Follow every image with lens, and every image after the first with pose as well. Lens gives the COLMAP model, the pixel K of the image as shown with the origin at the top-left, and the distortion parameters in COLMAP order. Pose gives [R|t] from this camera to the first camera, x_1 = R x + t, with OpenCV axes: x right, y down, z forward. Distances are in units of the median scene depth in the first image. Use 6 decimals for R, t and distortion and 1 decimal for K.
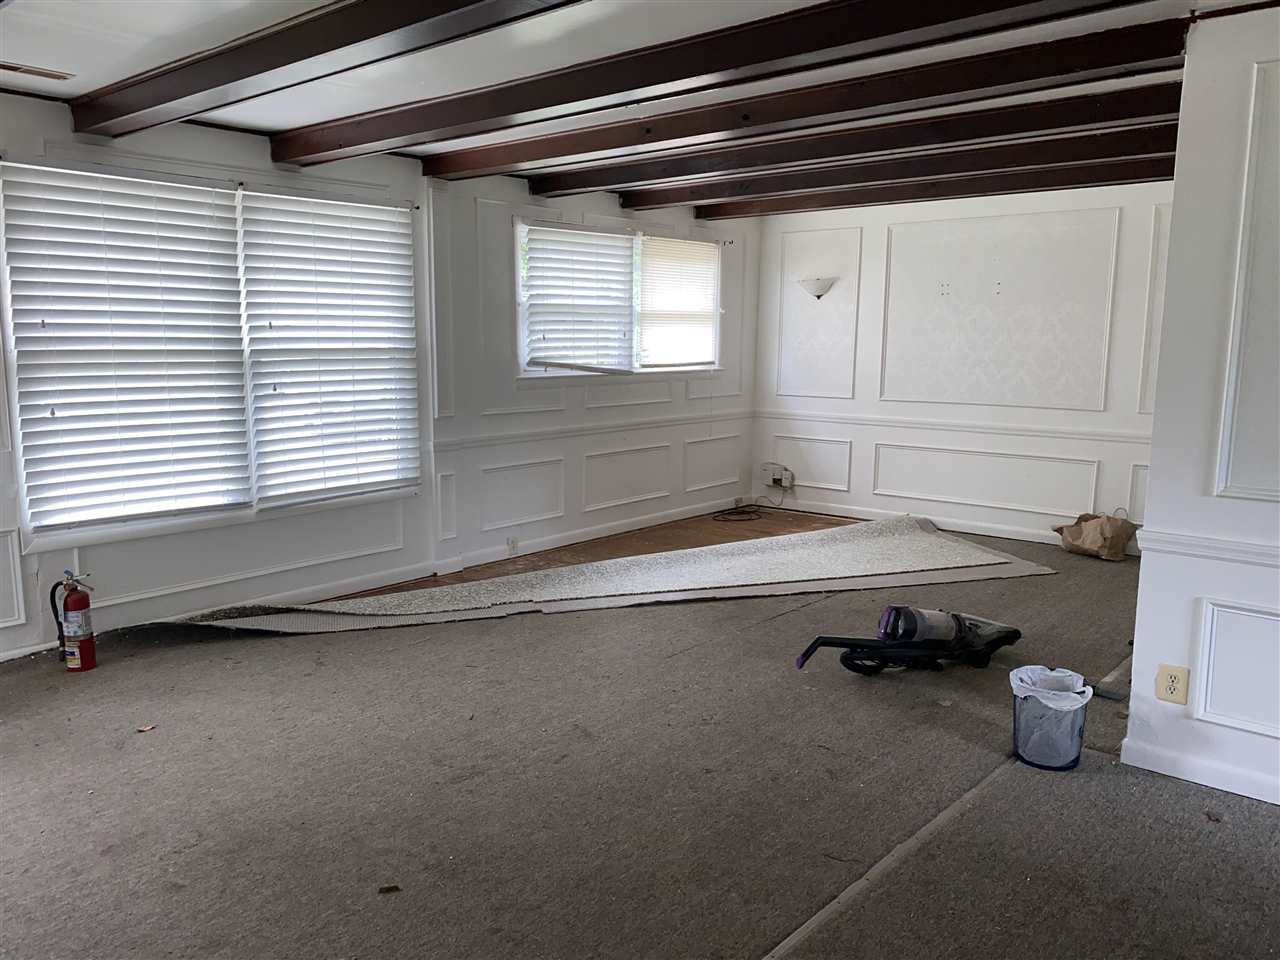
lens RADIAL K [[978.3, 0, 634.0], [0, 978.3, 485.9], [0, 0, 1]] dist [0.042265, -0.022572]
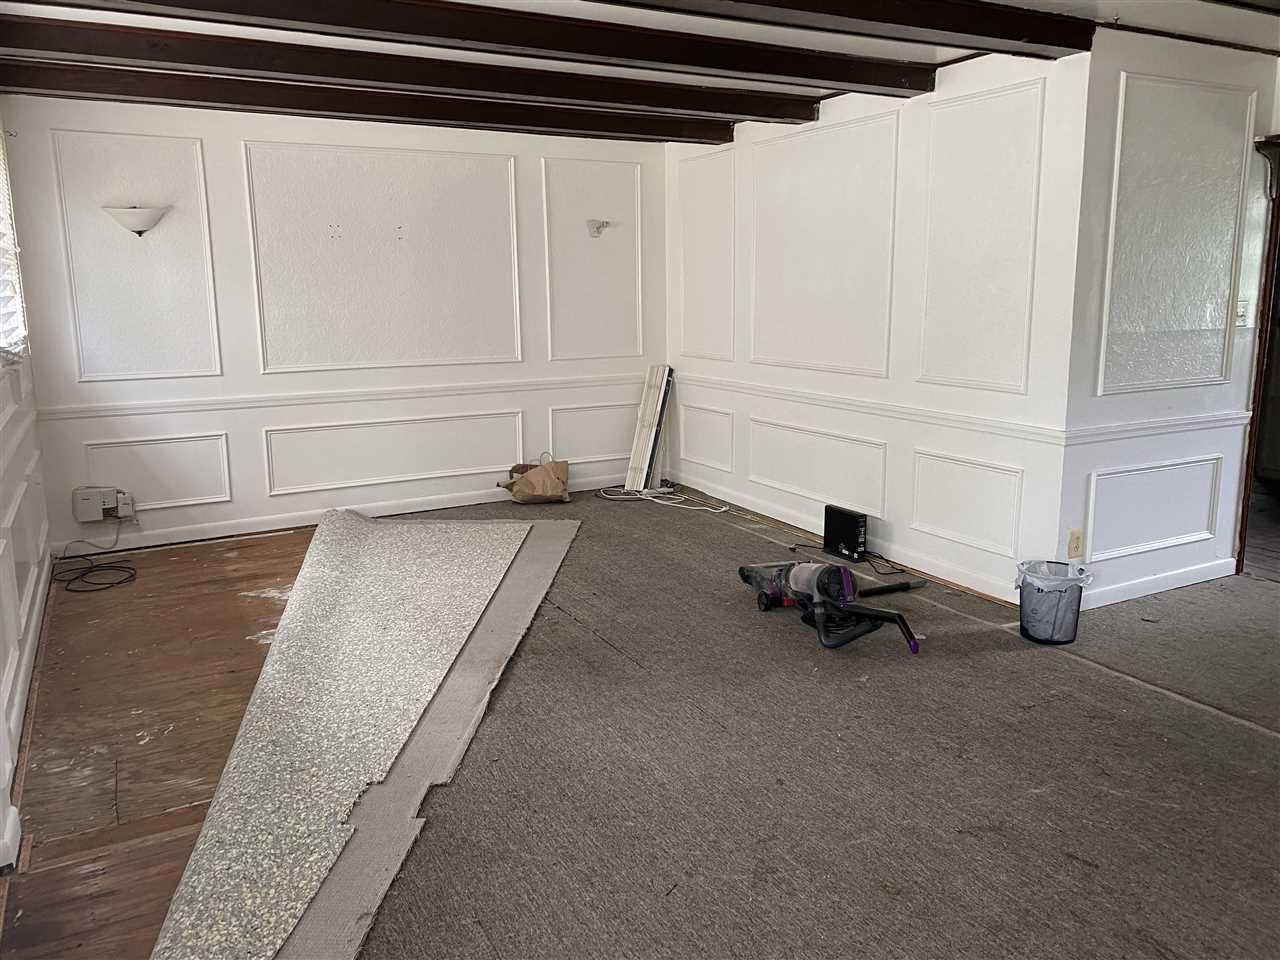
lens RADIAL K [[978.3, 0, 635.8], [0, 978.3, 472.1], [0, 0, 1]] dist [0.042265, -0.022572]
pose [[0.343752, -0.184283, 0.920801, -0.403054], [0.157823, 0.977945, 0.136801, -0.078208], [-0.925703, 0.098299, 0.365255, 0.501182]]
